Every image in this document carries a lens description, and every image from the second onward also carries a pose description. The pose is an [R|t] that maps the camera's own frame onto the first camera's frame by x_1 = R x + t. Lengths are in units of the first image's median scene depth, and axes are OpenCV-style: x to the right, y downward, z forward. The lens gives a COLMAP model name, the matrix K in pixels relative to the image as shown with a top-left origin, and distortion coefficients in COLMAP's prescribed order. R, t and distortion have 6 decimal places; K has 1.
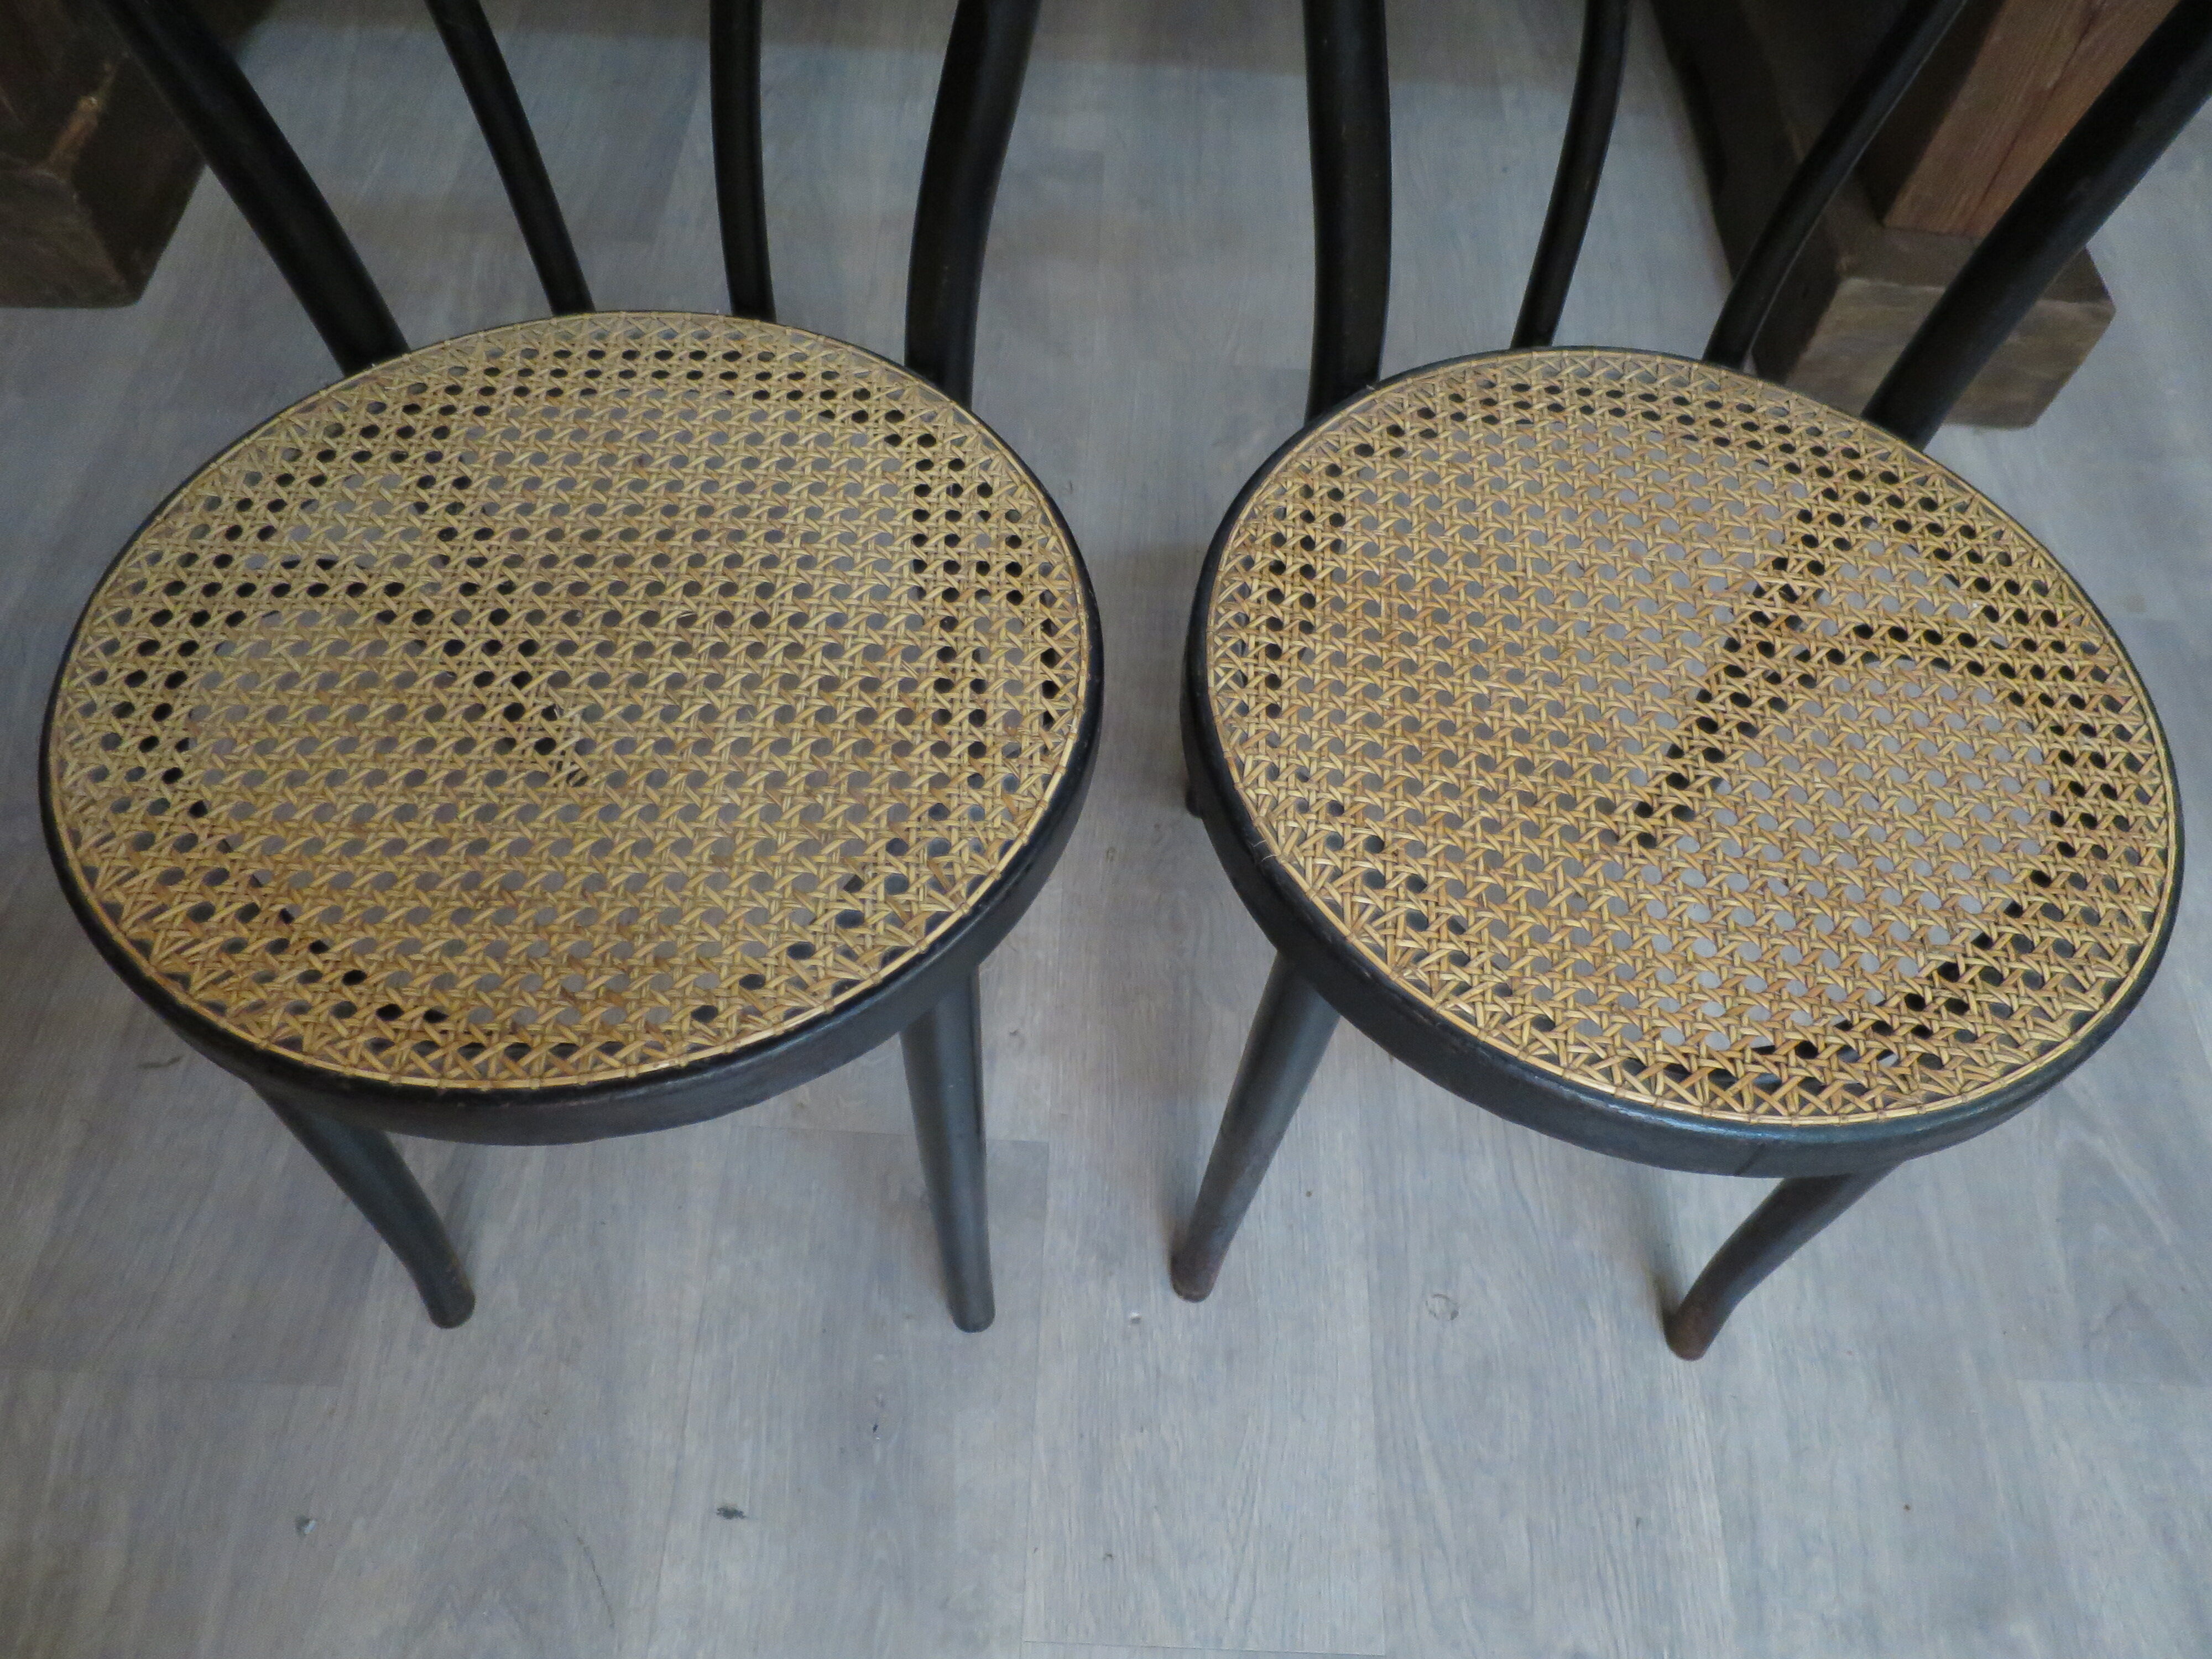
lens RADIAL K [[1588.9, 0, 1110.6], [0, 1588.9, 828.3], [0, 0, 1]] dist [-0.049601, 0.011807]
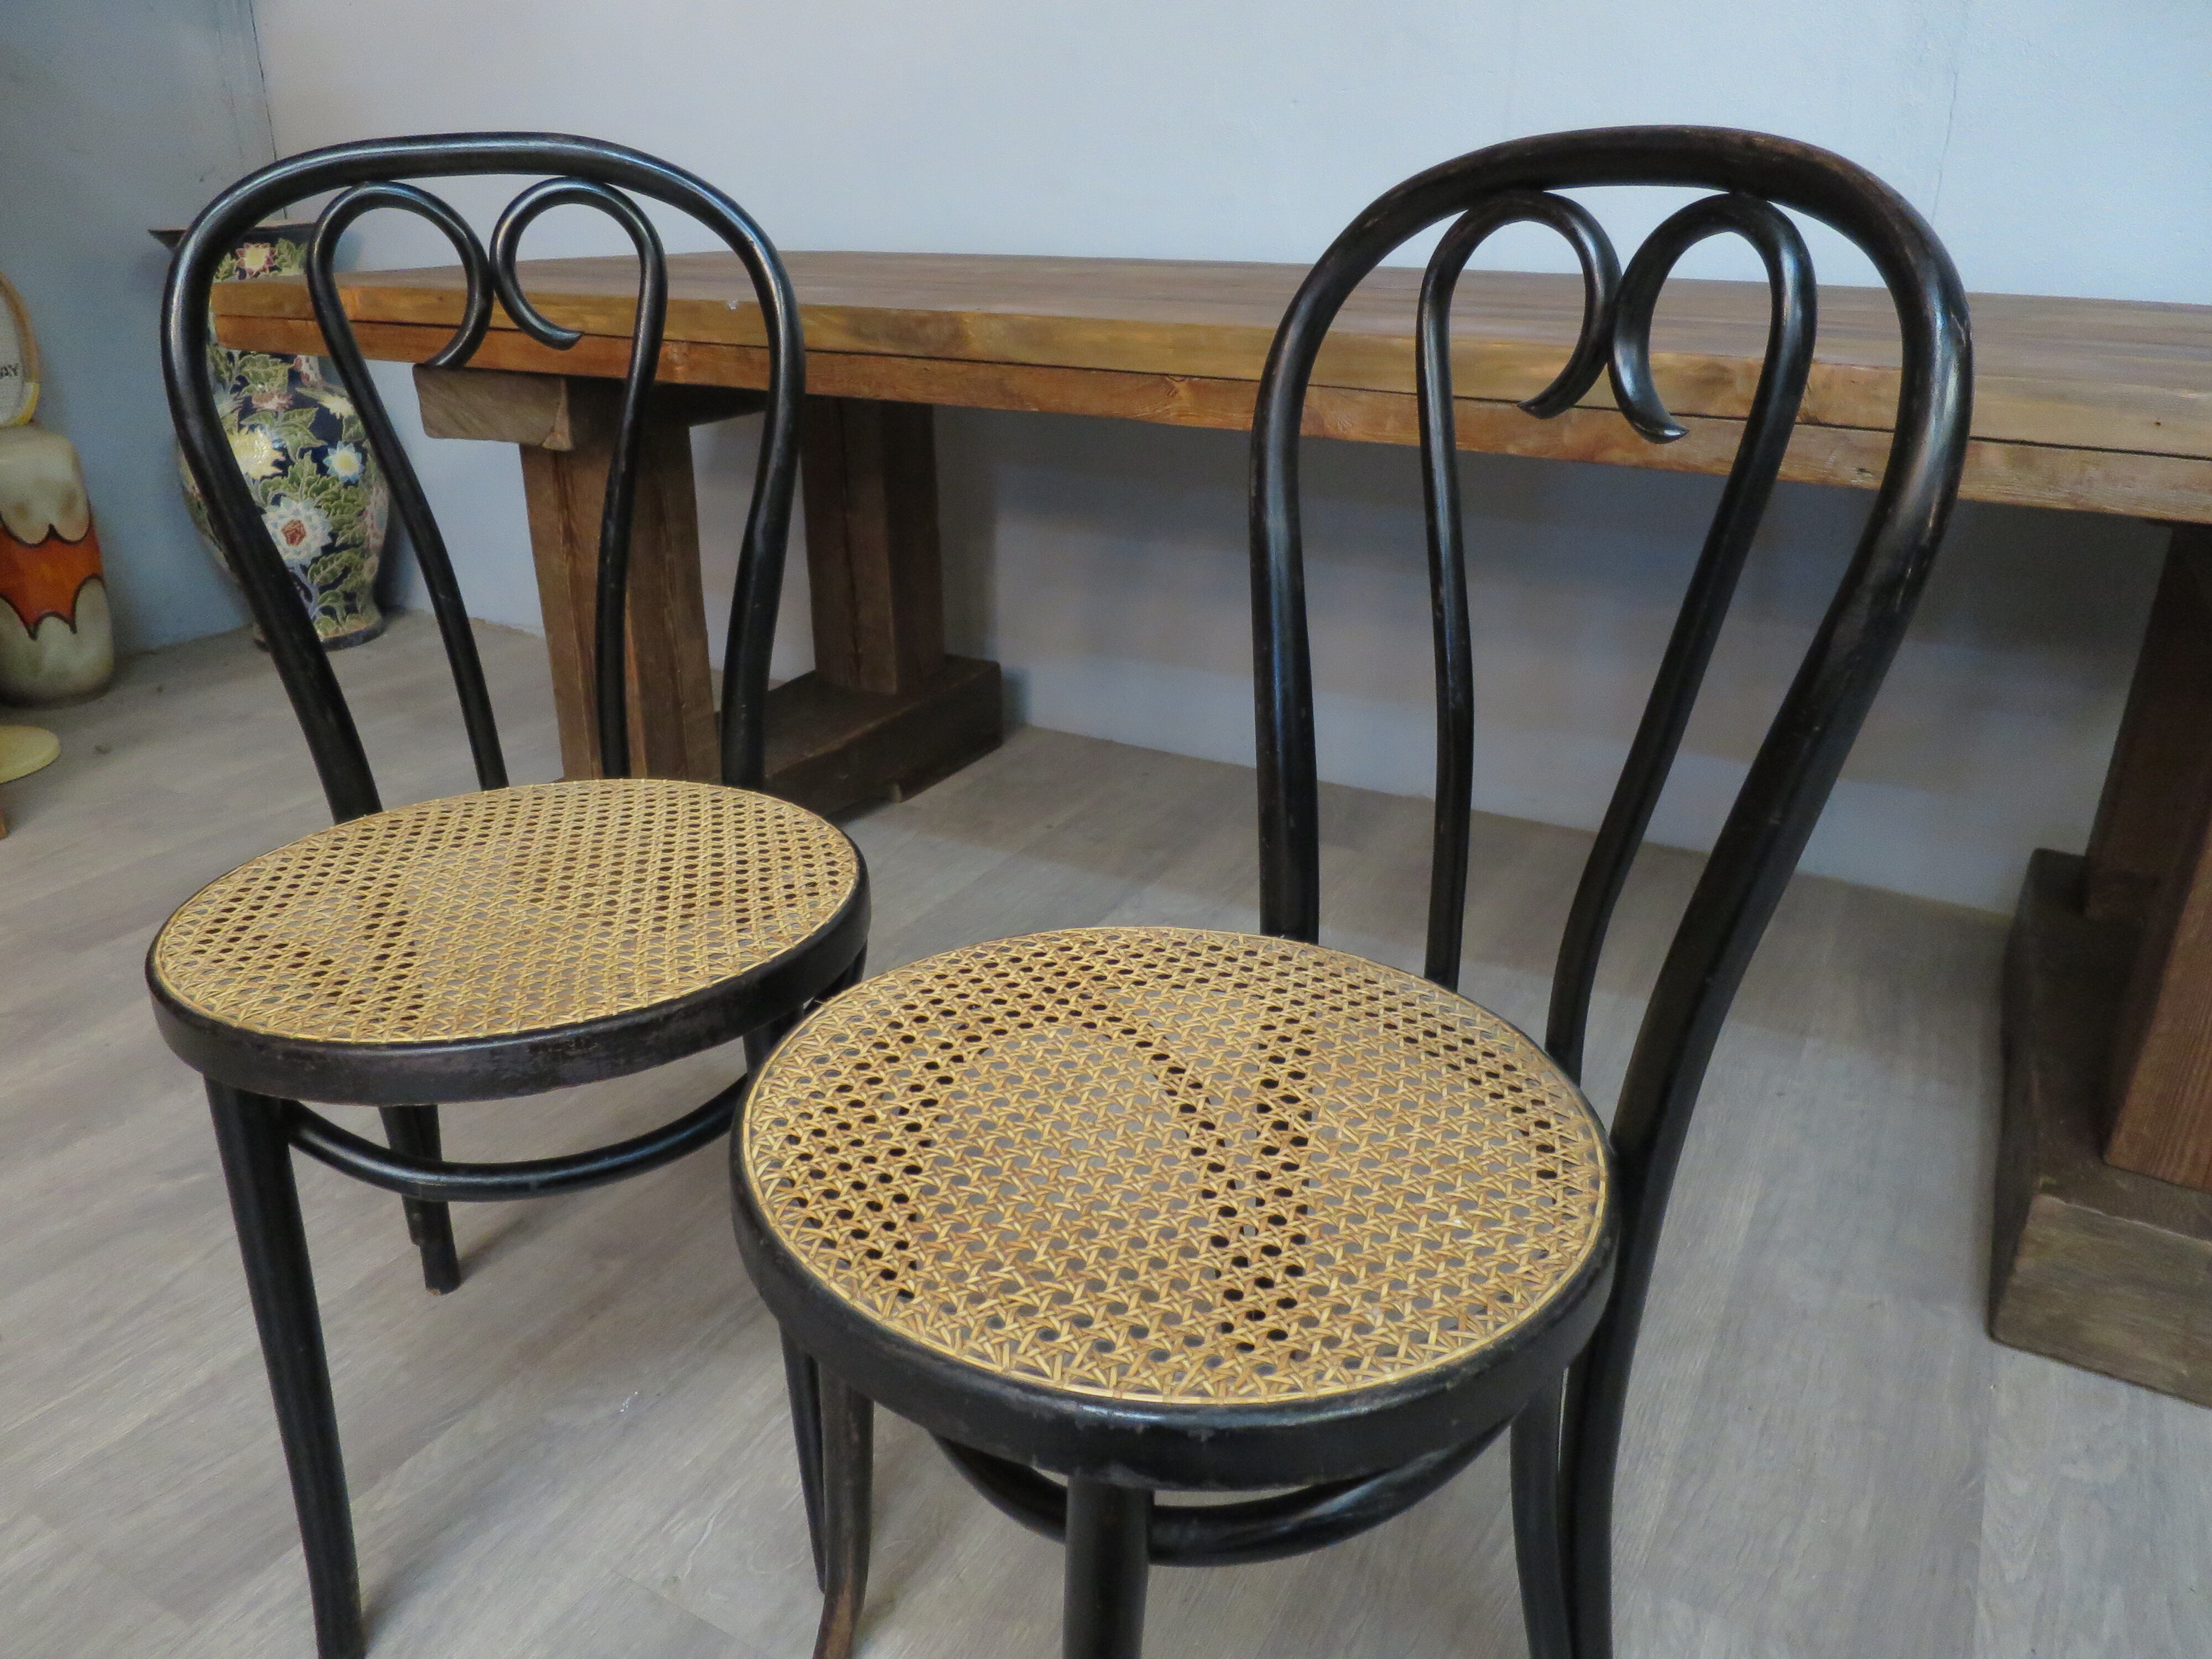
lens RADIAL K [[1588.9, 0, 1118.4], [0, 1588.9, 825.2], [0, 0, 1]] dist [-0.049601, 0.011807]
pose [[0.890480, 0.134818, -0.434592, 0.487179], [-0.368497, 0.773974, -0.514950, 0.235418], [0.266938, 0.618698, 0.738888, 0.011722]]
